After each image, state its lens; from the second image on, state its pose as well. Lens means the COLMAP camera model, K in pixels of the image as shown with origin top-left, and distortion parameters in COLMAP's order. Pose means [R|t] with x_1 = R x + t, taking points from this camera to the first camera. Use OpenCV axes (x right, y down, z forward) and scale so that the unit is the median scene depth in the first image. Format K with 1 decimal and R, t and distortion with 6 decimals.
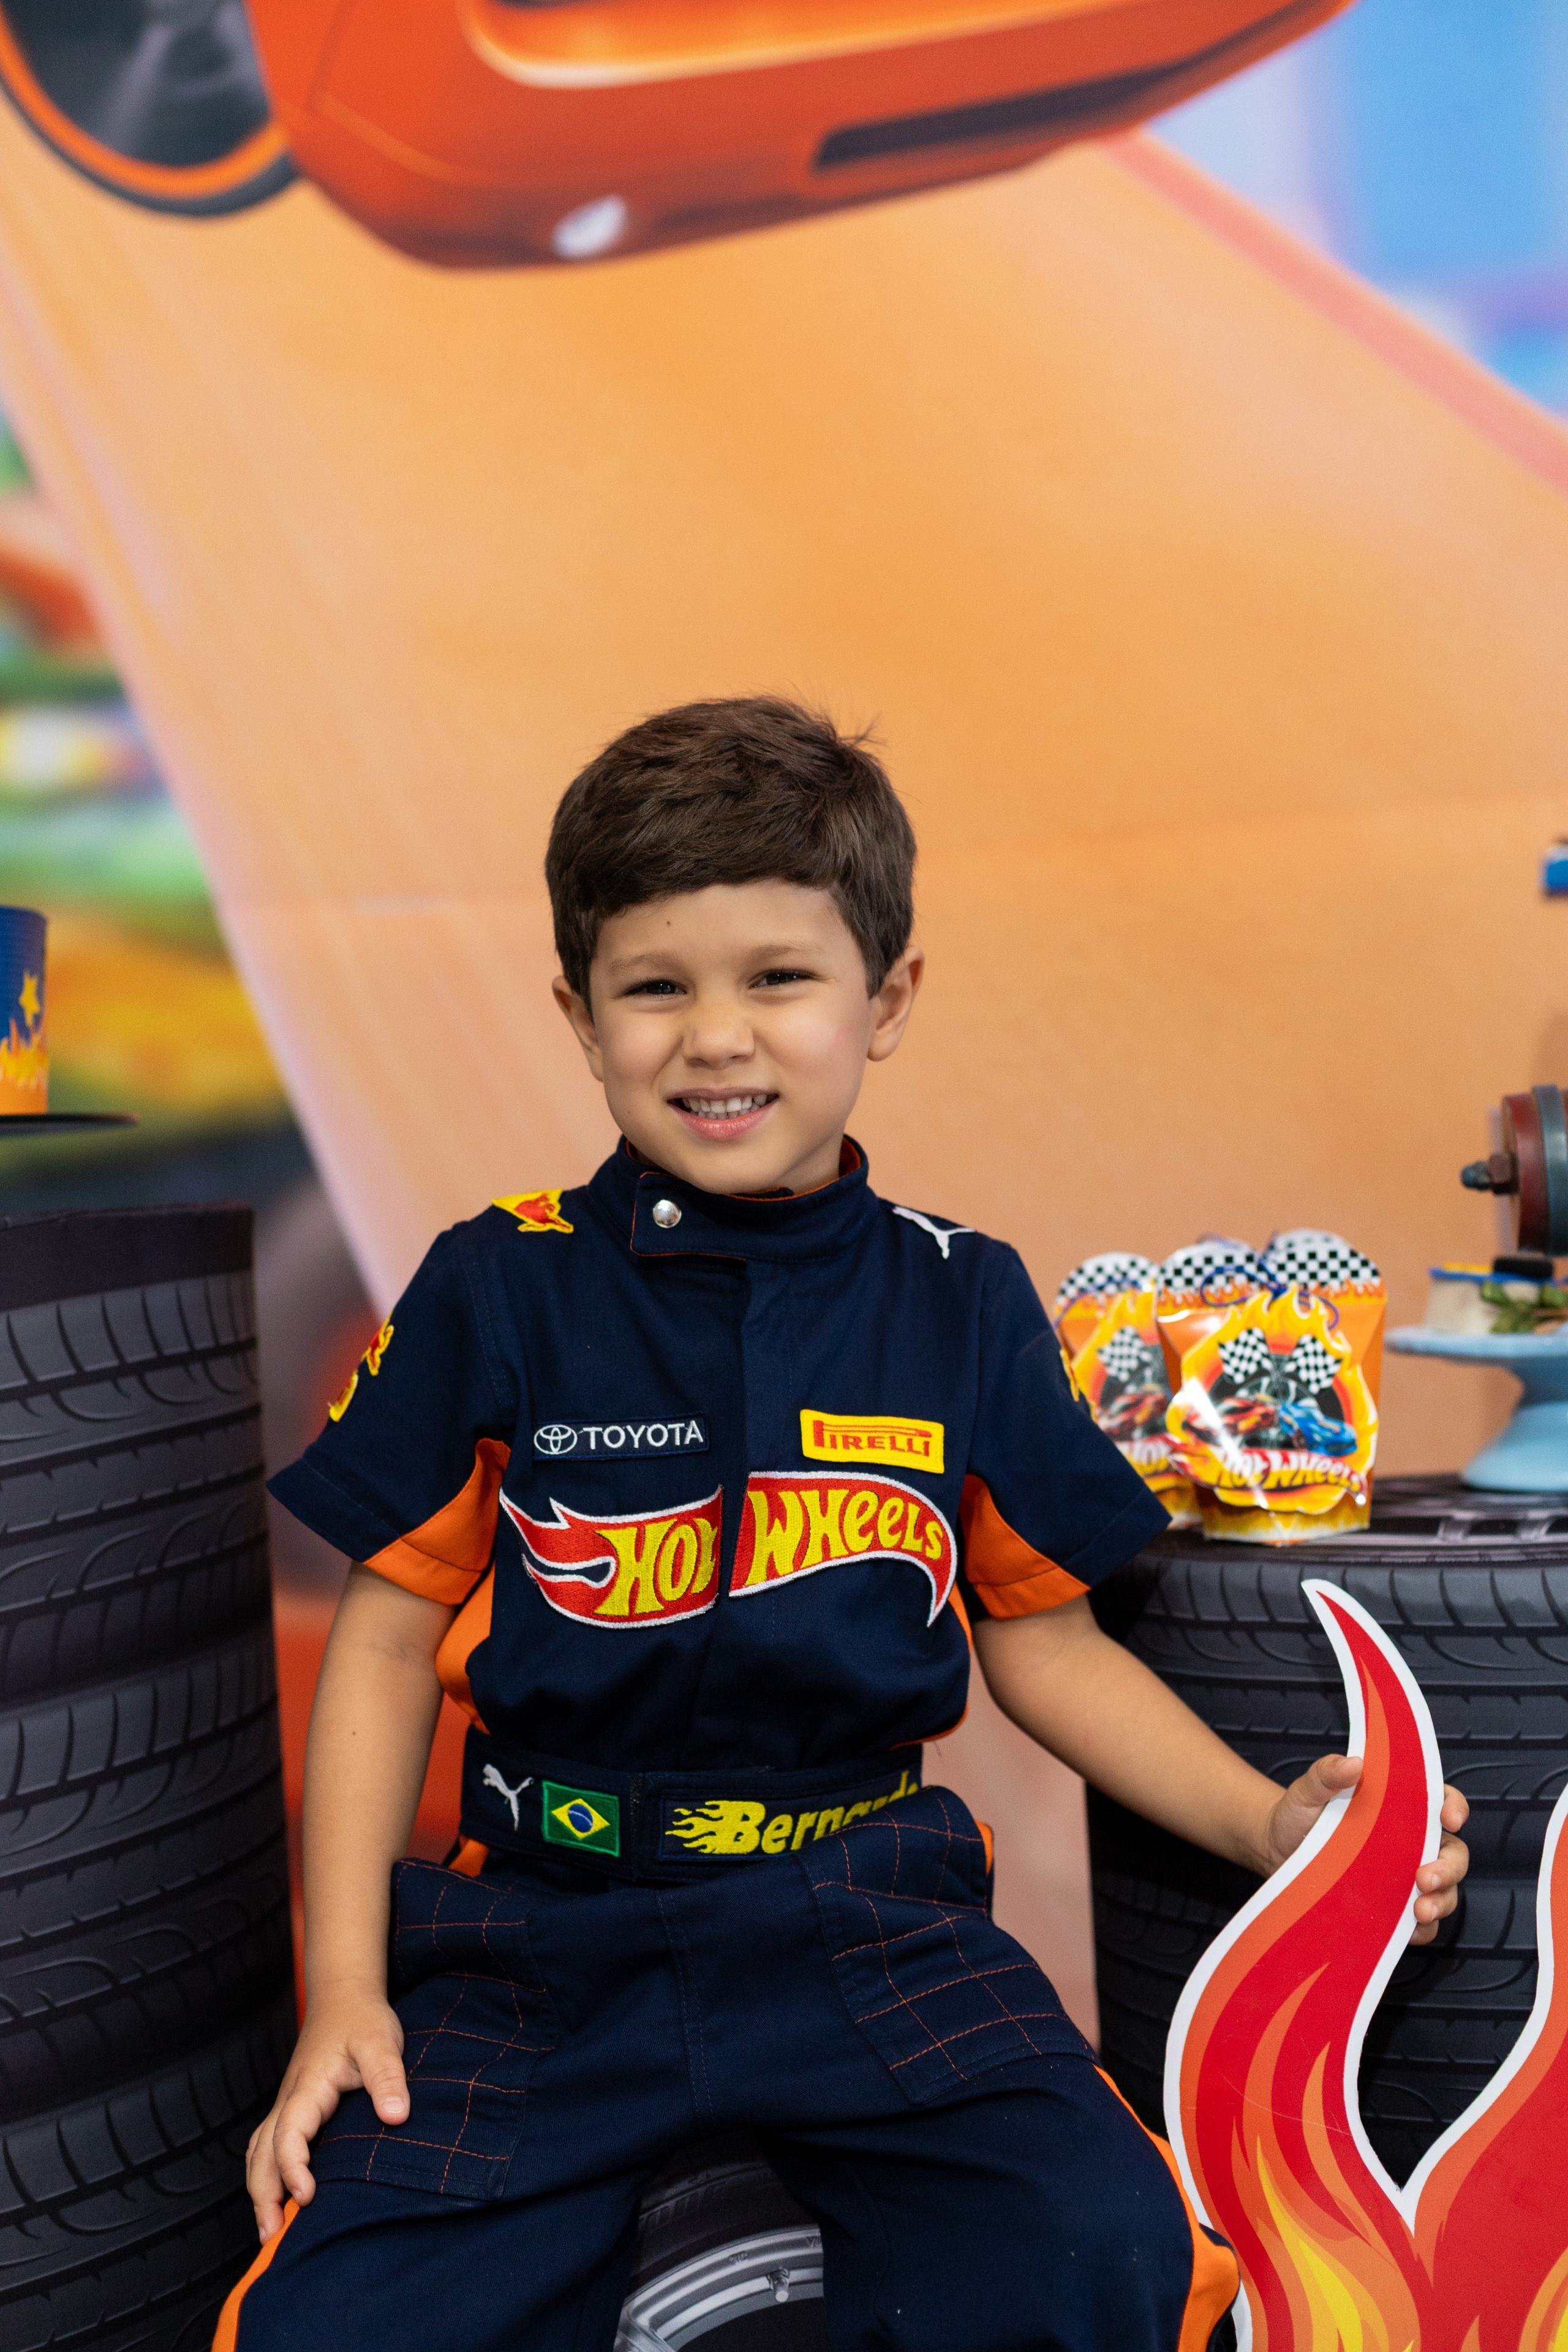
lens RADIAL K [[3559.7, 0, 687.5], [0, 3559.7, 1255.8], [0, 0, 1]] dist [-0.055716, -0.008588]
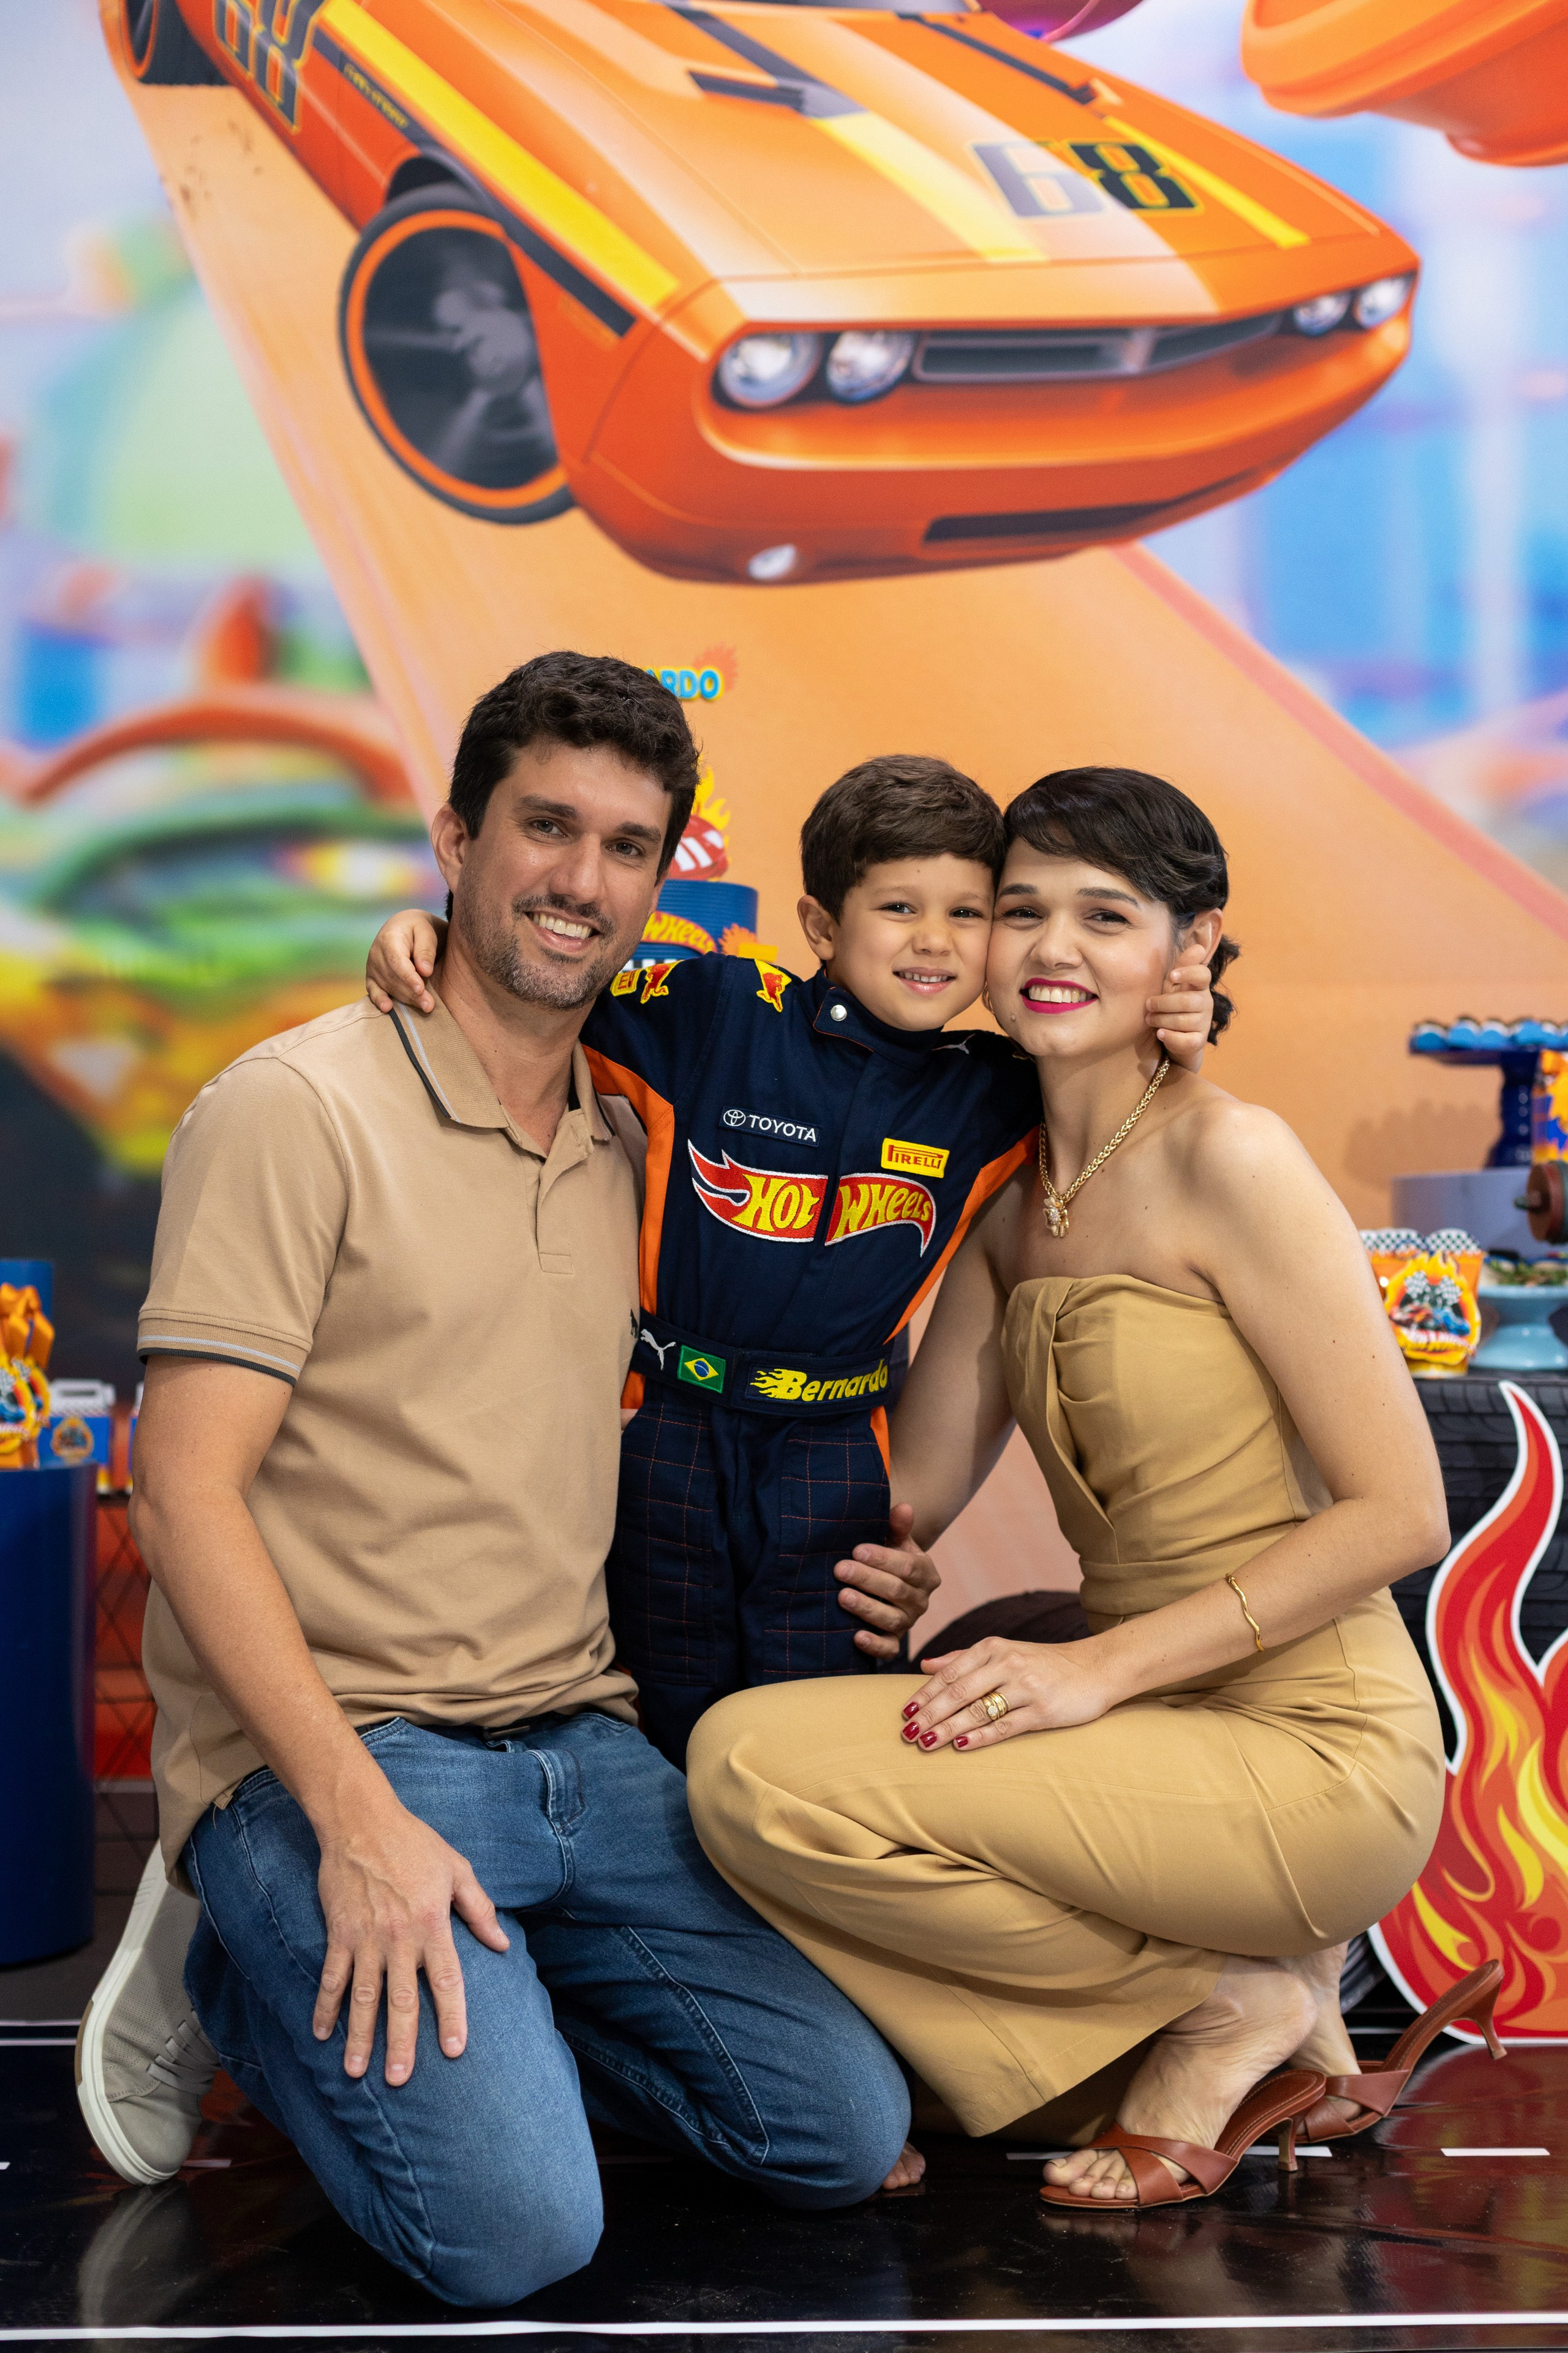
lens RADIAL K [[3513.4, 0, 783.1], [0, 3513.4, 1149.3], [0, 0, 1]] dist [-0.004637, -0.021317]
pose [[0.972492, 0.063702, 0.224058, -0.598110], [-0.052876, 0.997140, -0.053996, 0.073037], [-0.226857, 0.040663, 0.973079, -0.793328]]
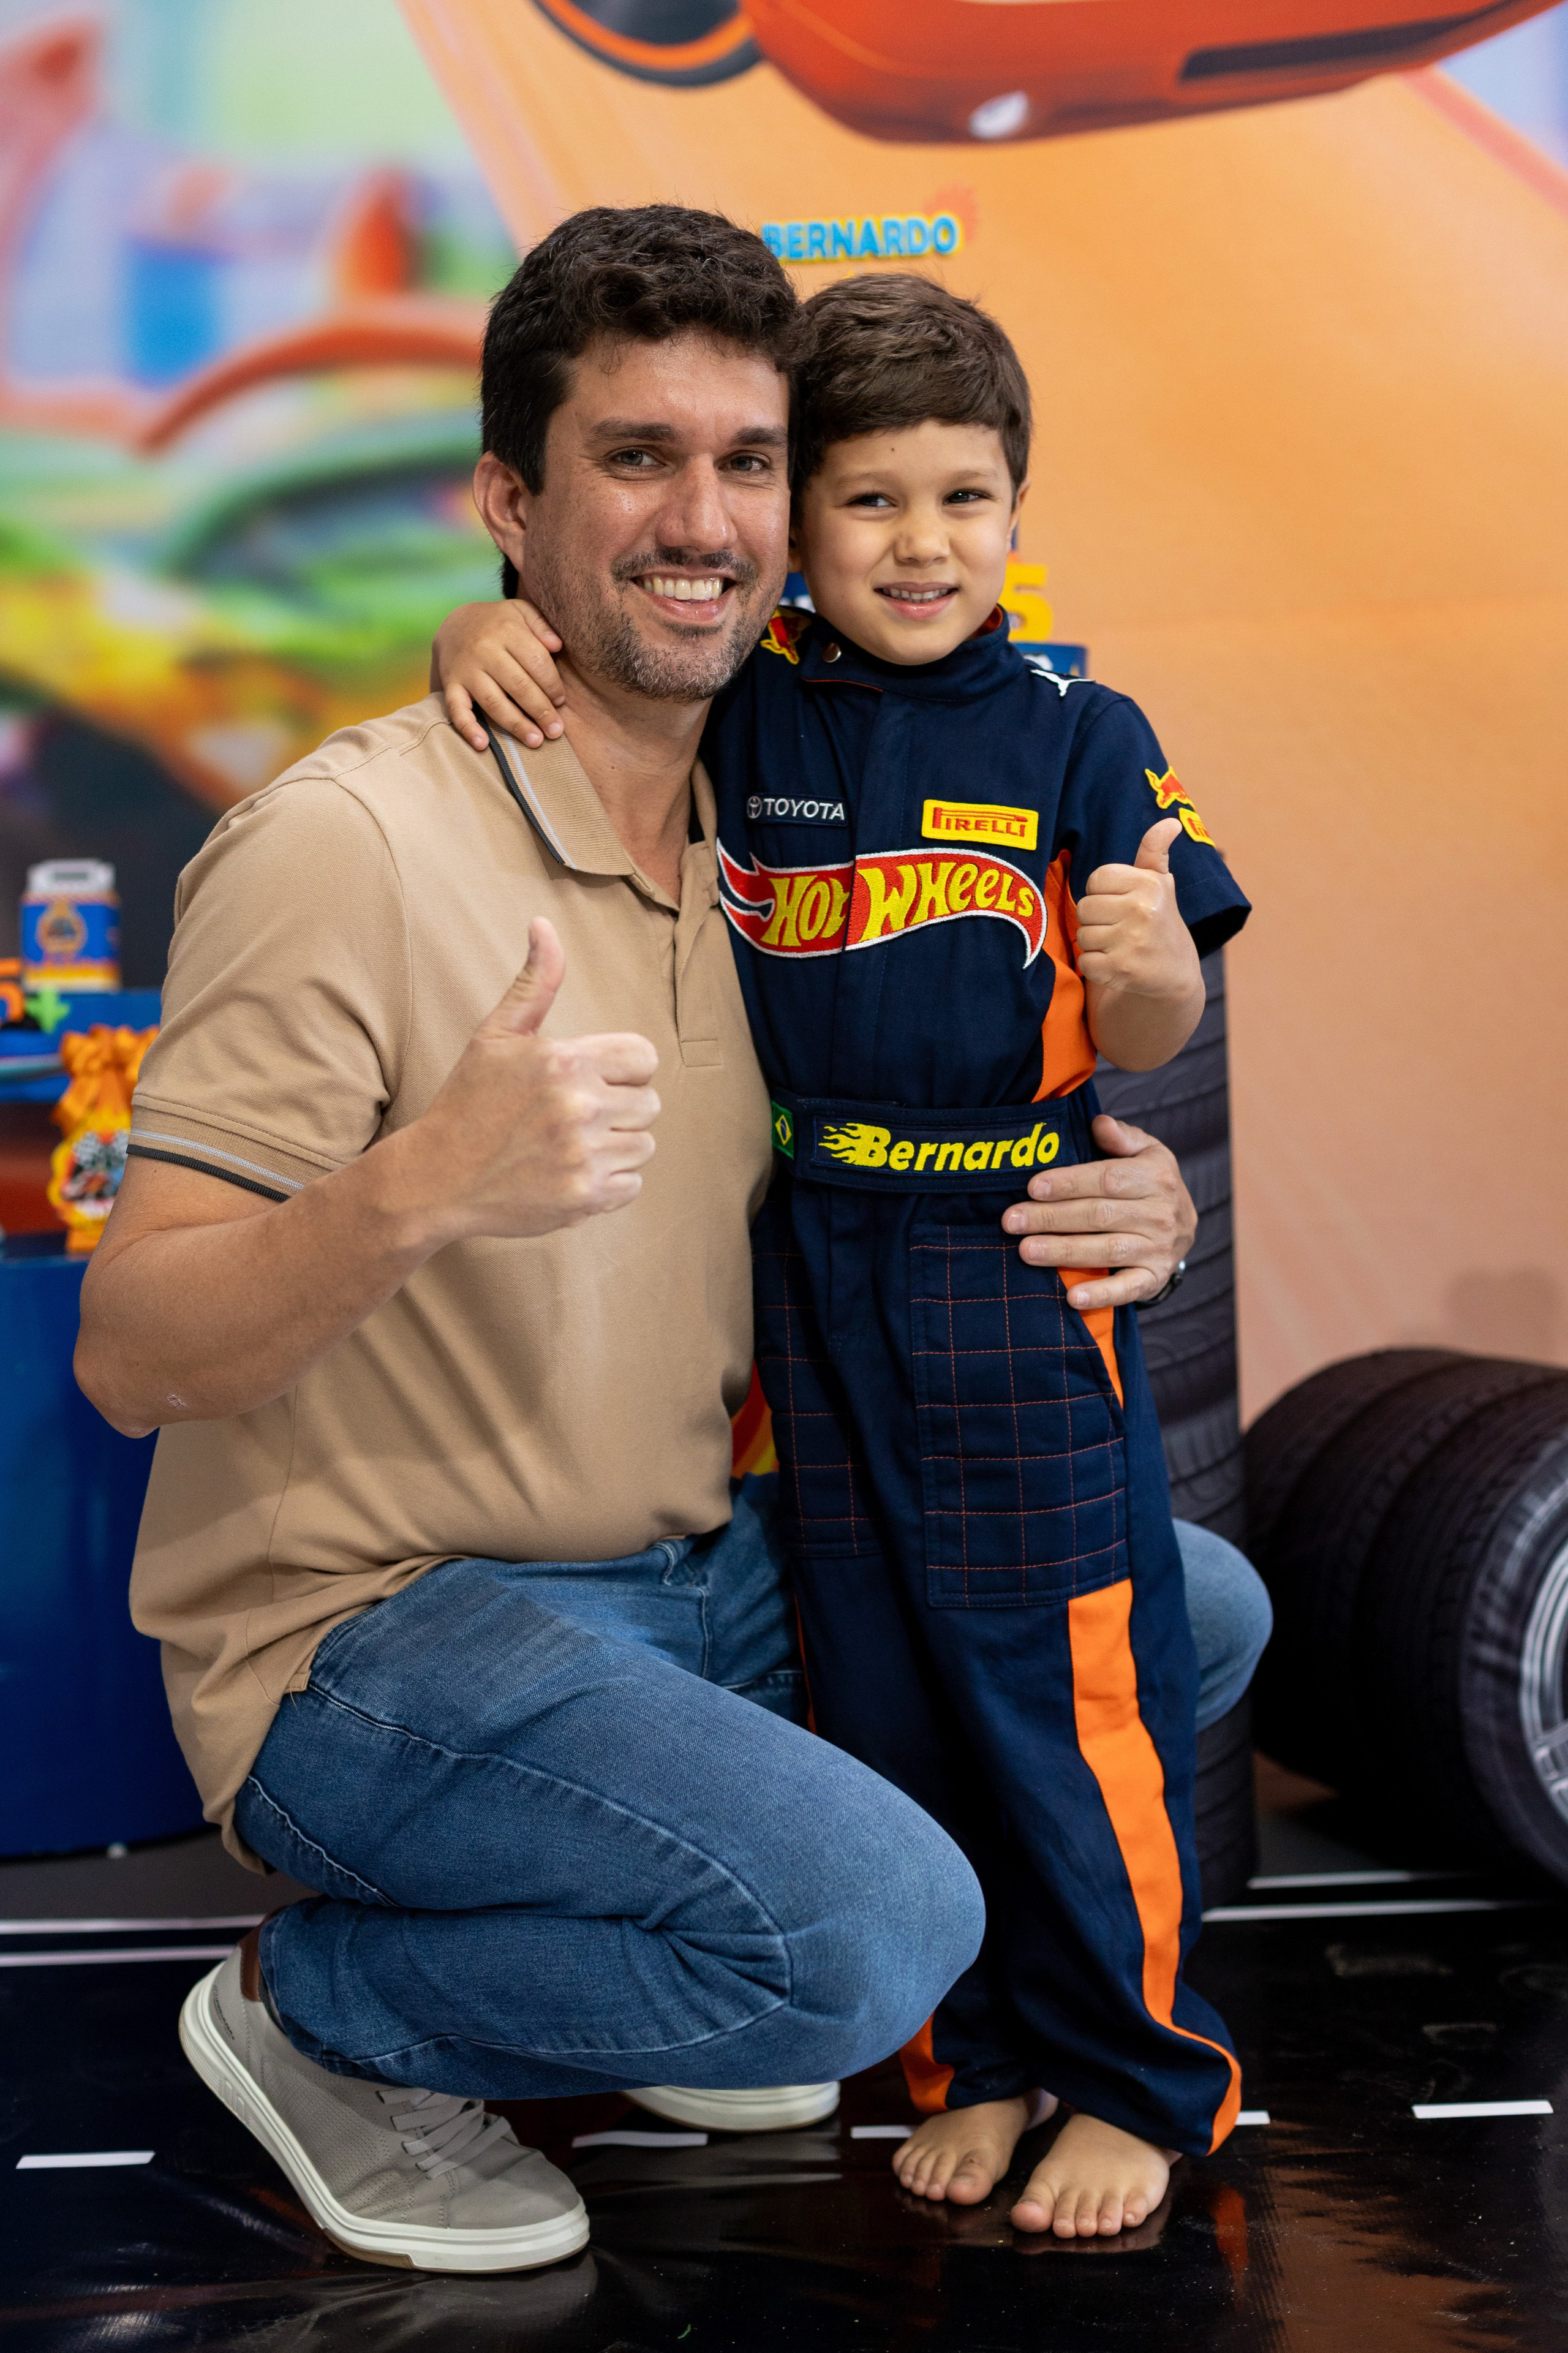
lens RADIAL K [[3509.9, 0, 798.2], [0, 3509.9, 1166.6], [0, 0, 1]] dist [-0.014548, -0.015374]
pose [[0.985588, 0.001148, 0.169162, -0.542855], [-0.009863, 0.998666, 0.050686, 0.044058], [-0.168878, -0.051624, 0.984284, -0.439333]]
